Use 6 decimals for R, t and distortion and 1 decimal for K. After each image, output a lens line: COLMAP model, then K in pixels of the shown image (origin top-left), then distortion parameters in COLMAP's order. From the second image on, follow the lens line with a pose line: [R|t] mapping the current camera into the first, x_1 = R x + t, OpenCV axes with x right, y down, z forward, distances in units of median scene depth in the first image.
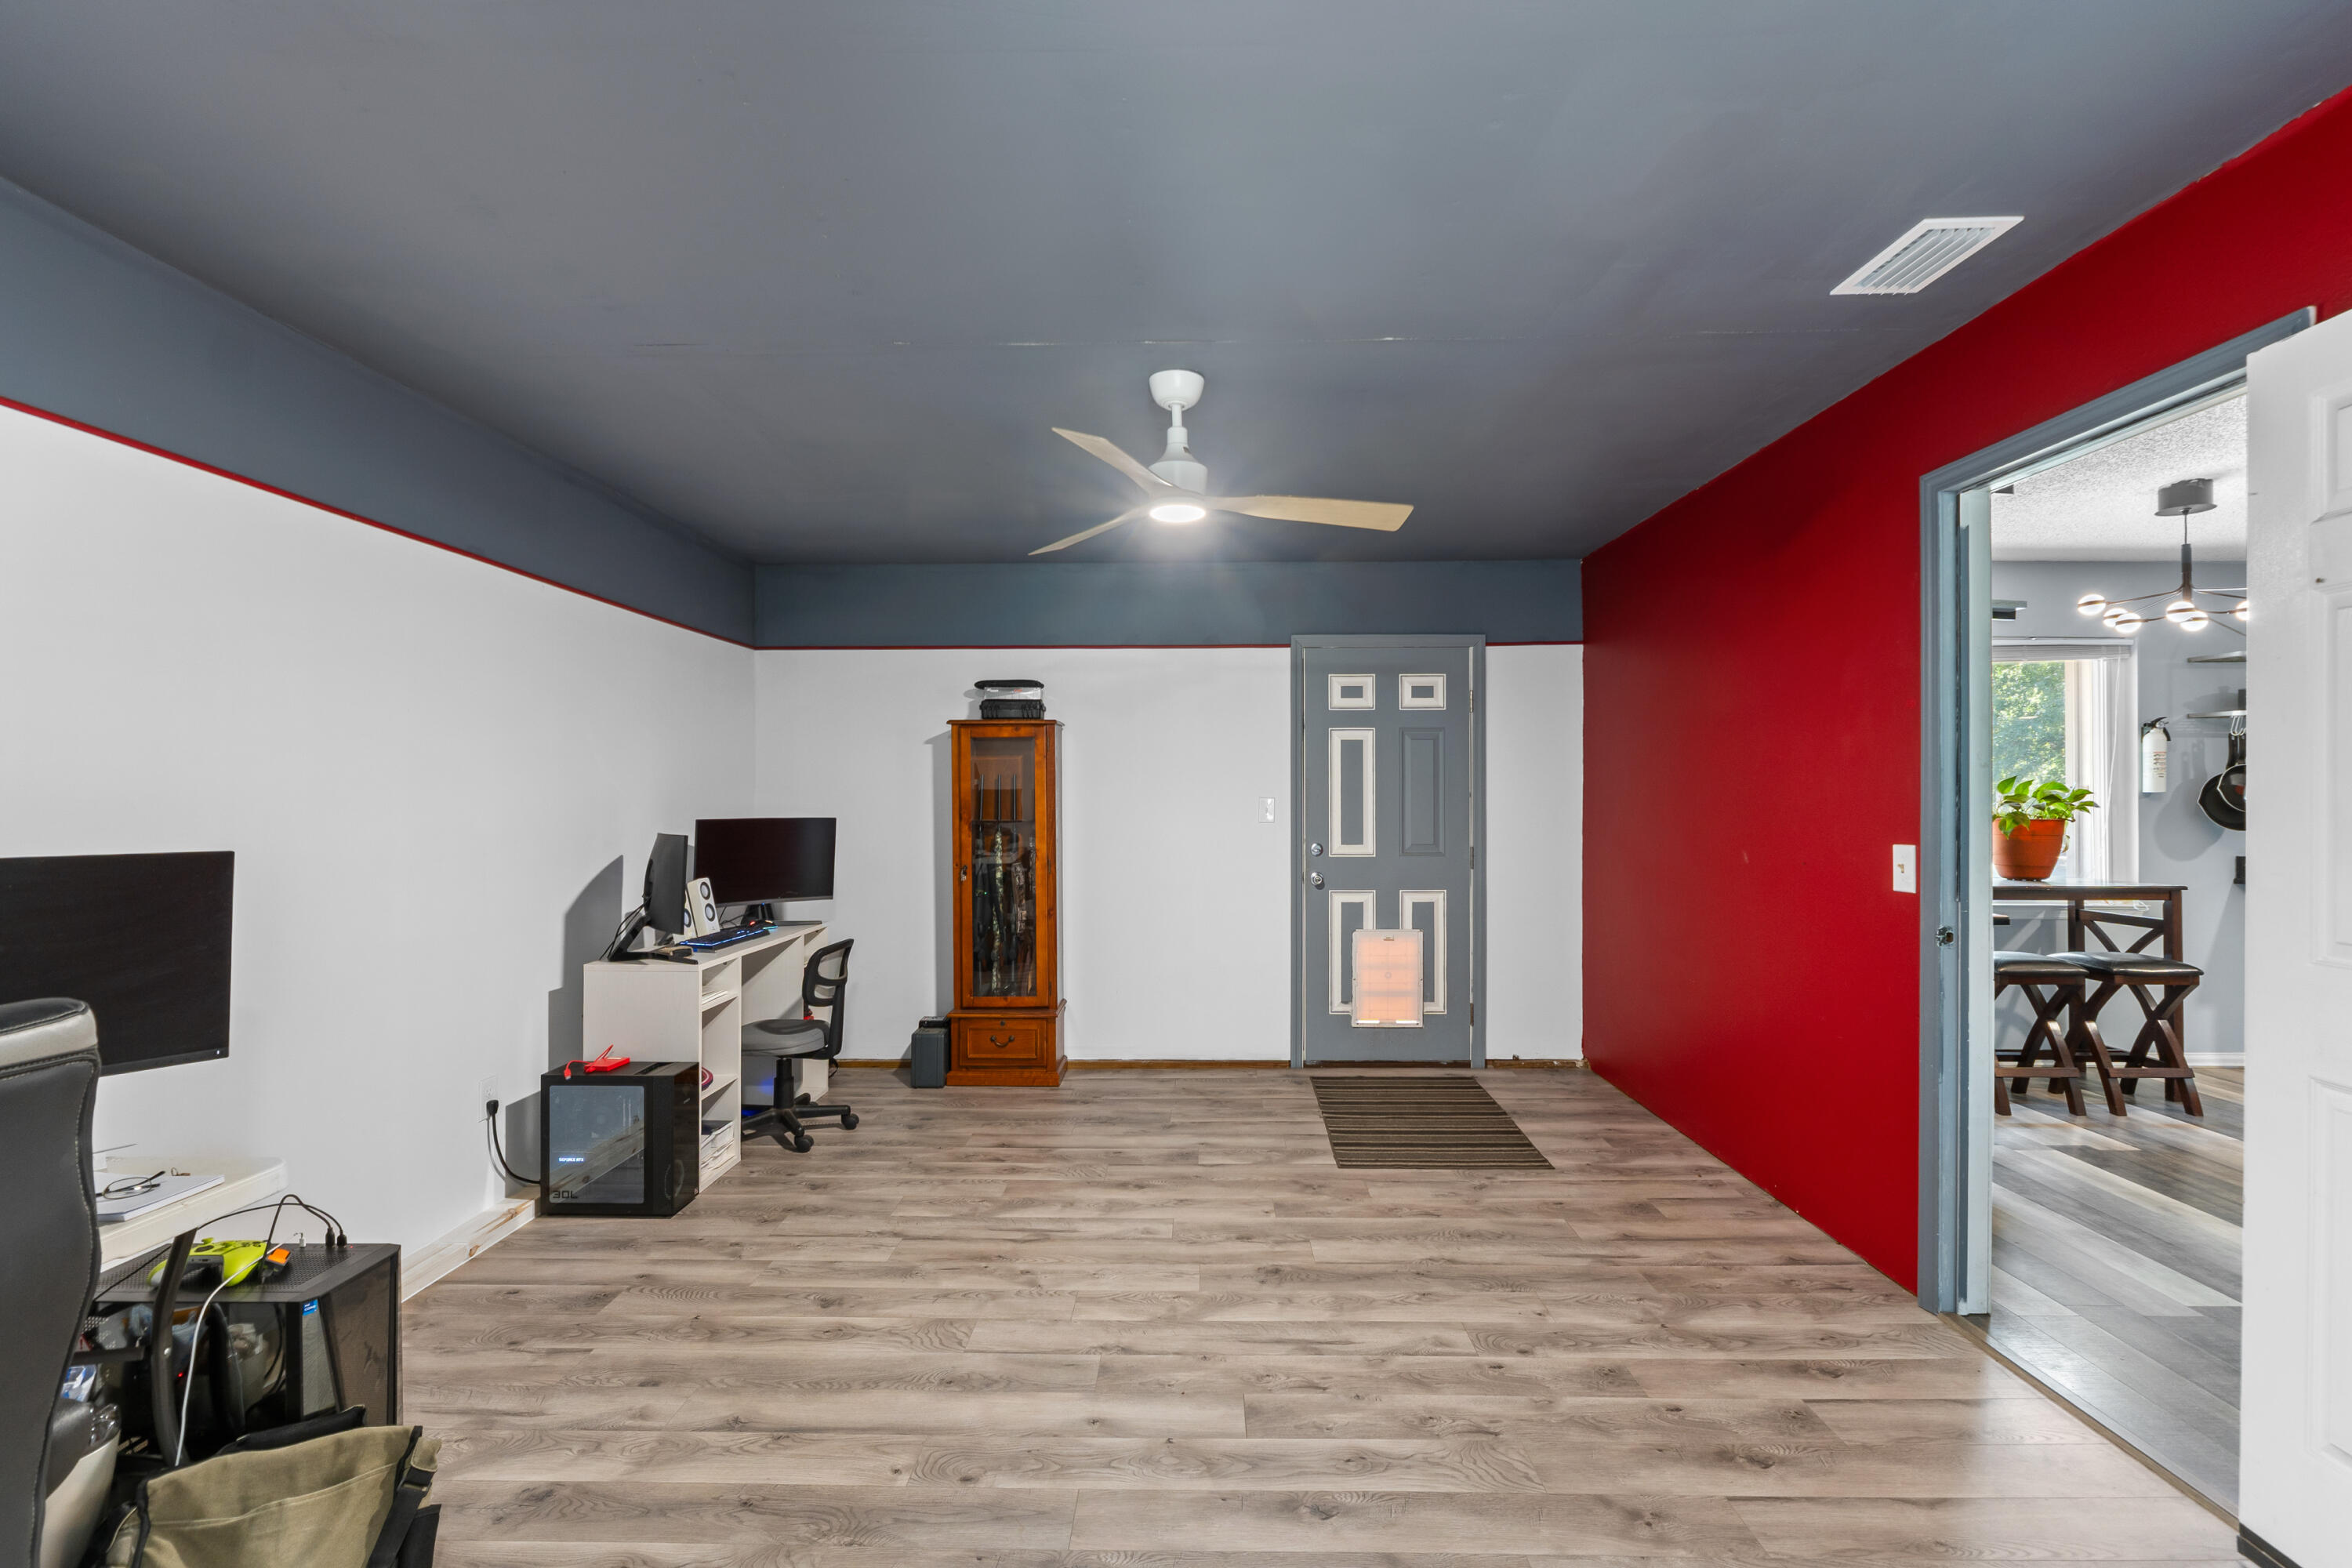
lens RADIAL K [[994.8, 0, 1238.0], [0, 994.8, 787.2], [0, 0, 1]] dist [-0.003648, 0.001456]
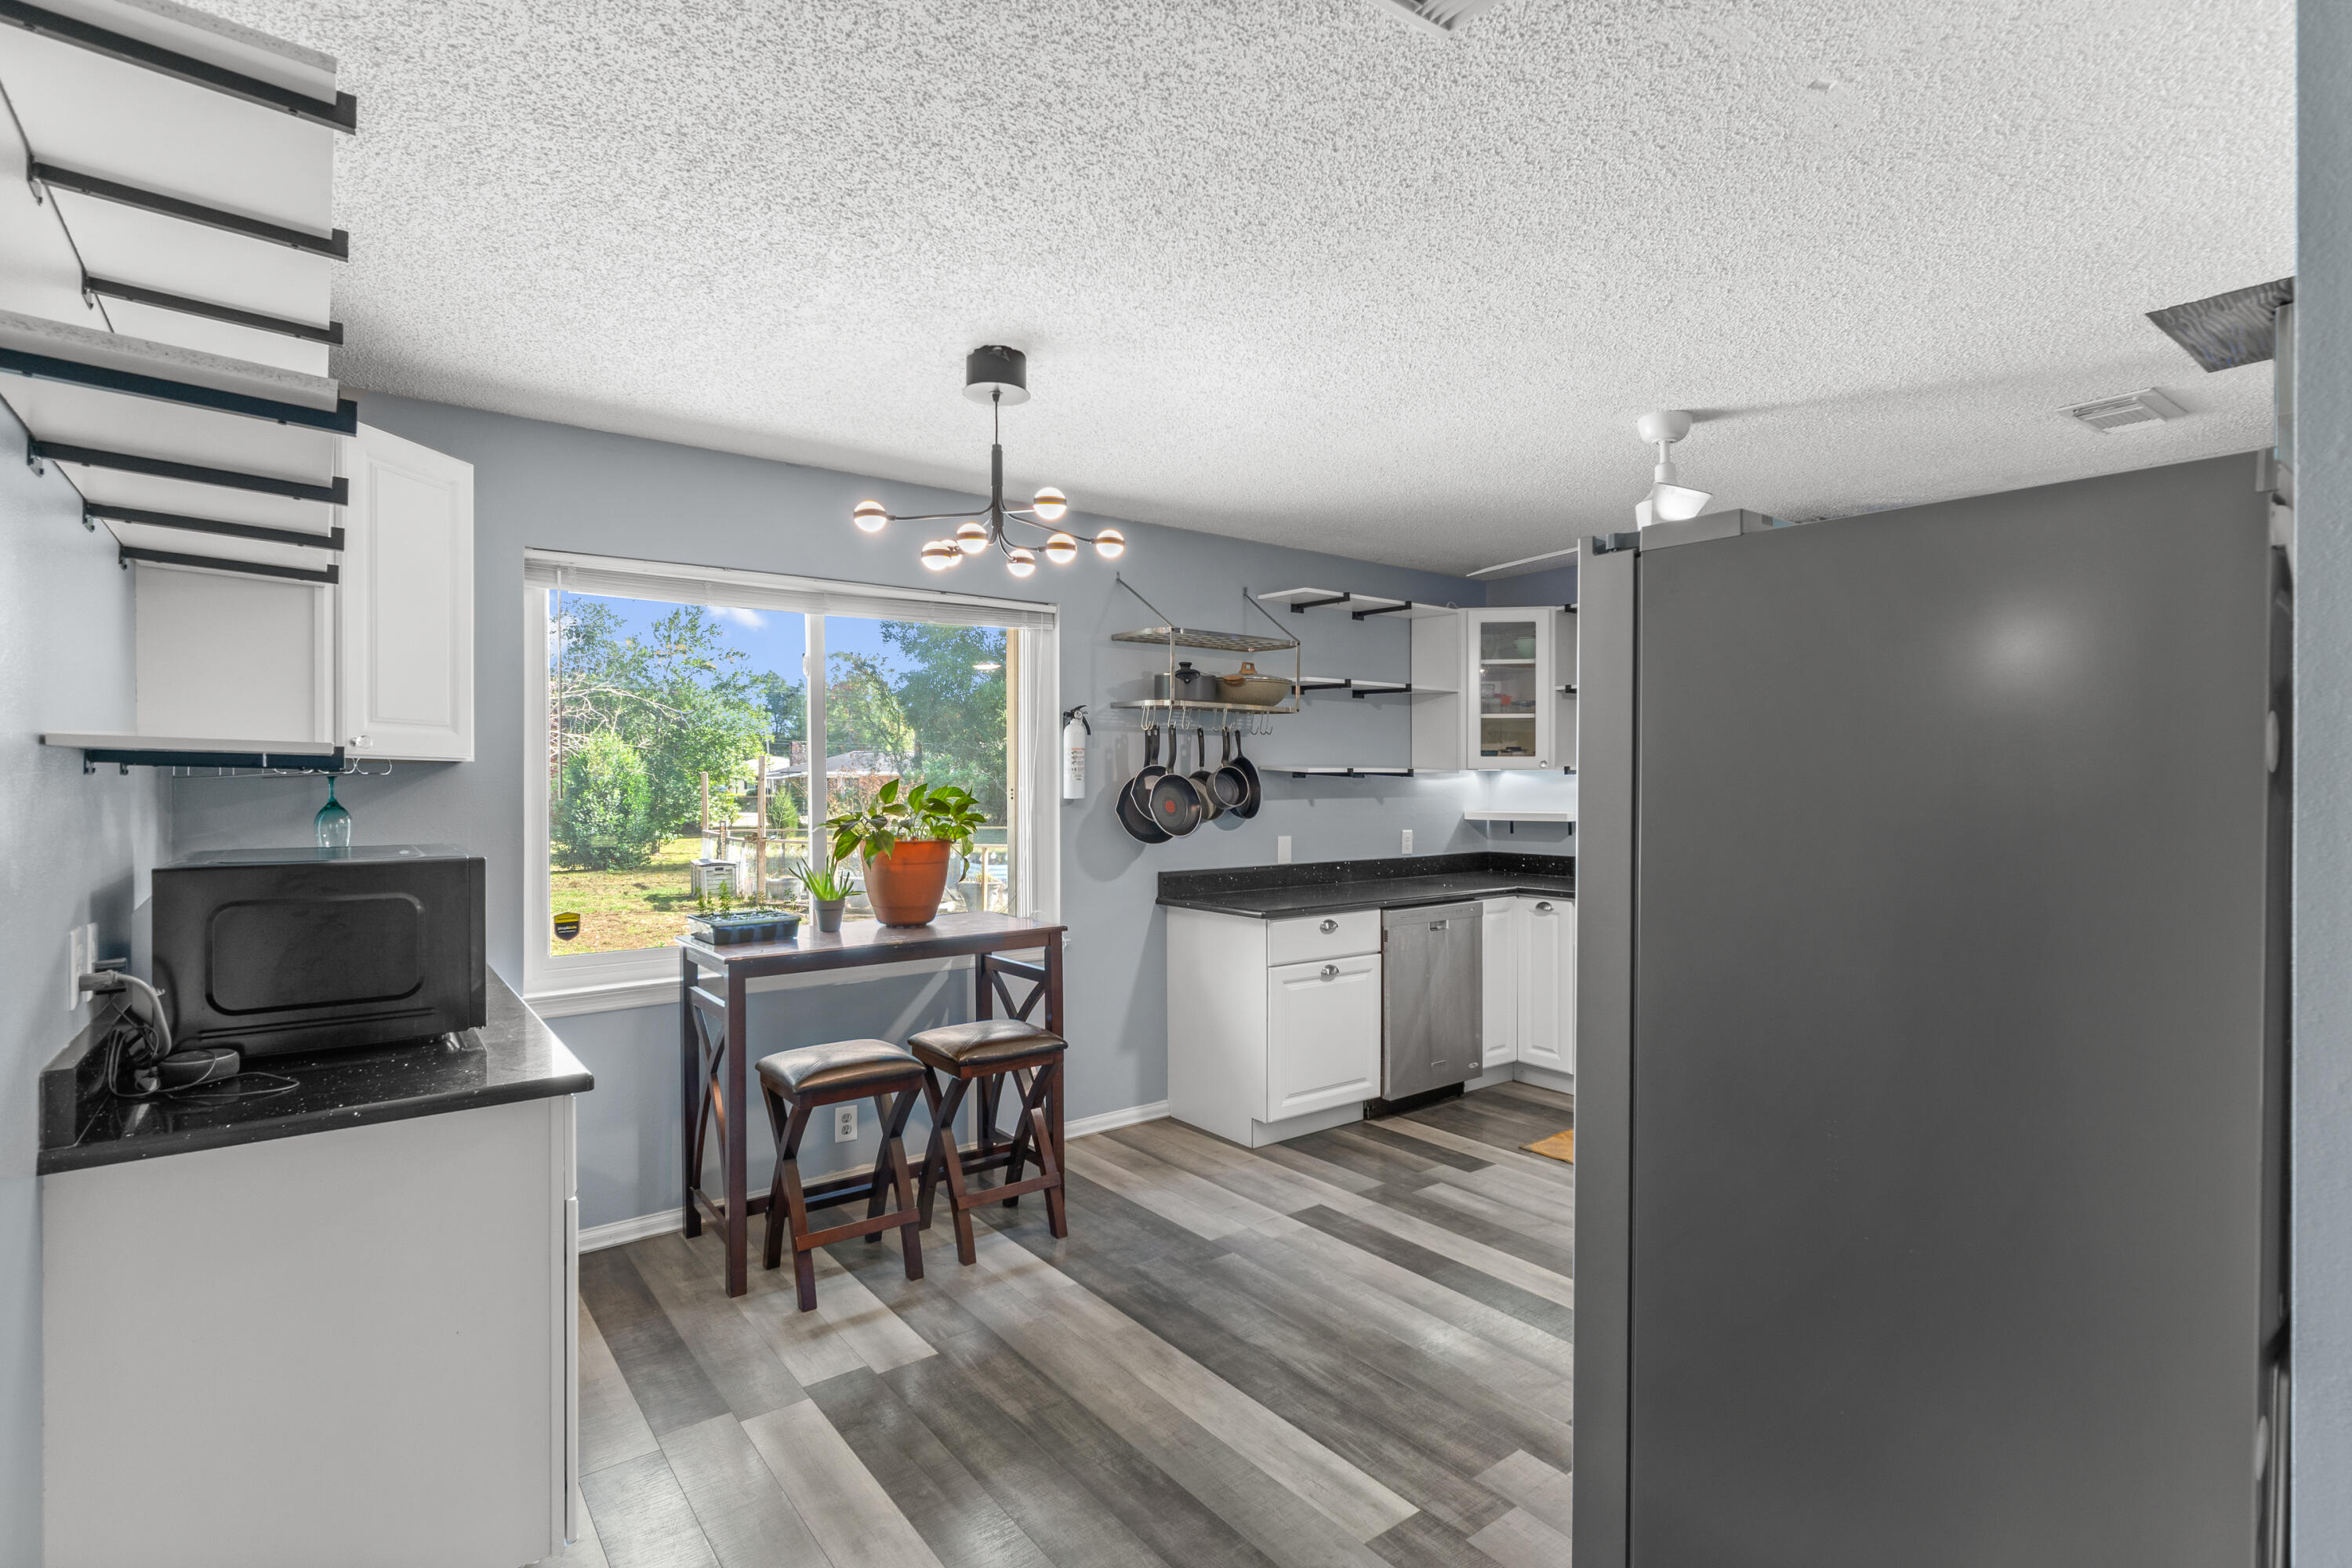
lens RADIAL K [[1082.2, 0, 1144.0], [0, 1082.2, 793.4], [0, 0, 1]] dist [-0.004185, -0.000399]
pose [[0.807883, -0.011001, 0.589240, 0.477103], [0.000714, 0.999843, 0.017687, -0.015211], [-0.589342, -0.013868, 0.807765, 0.273020]]
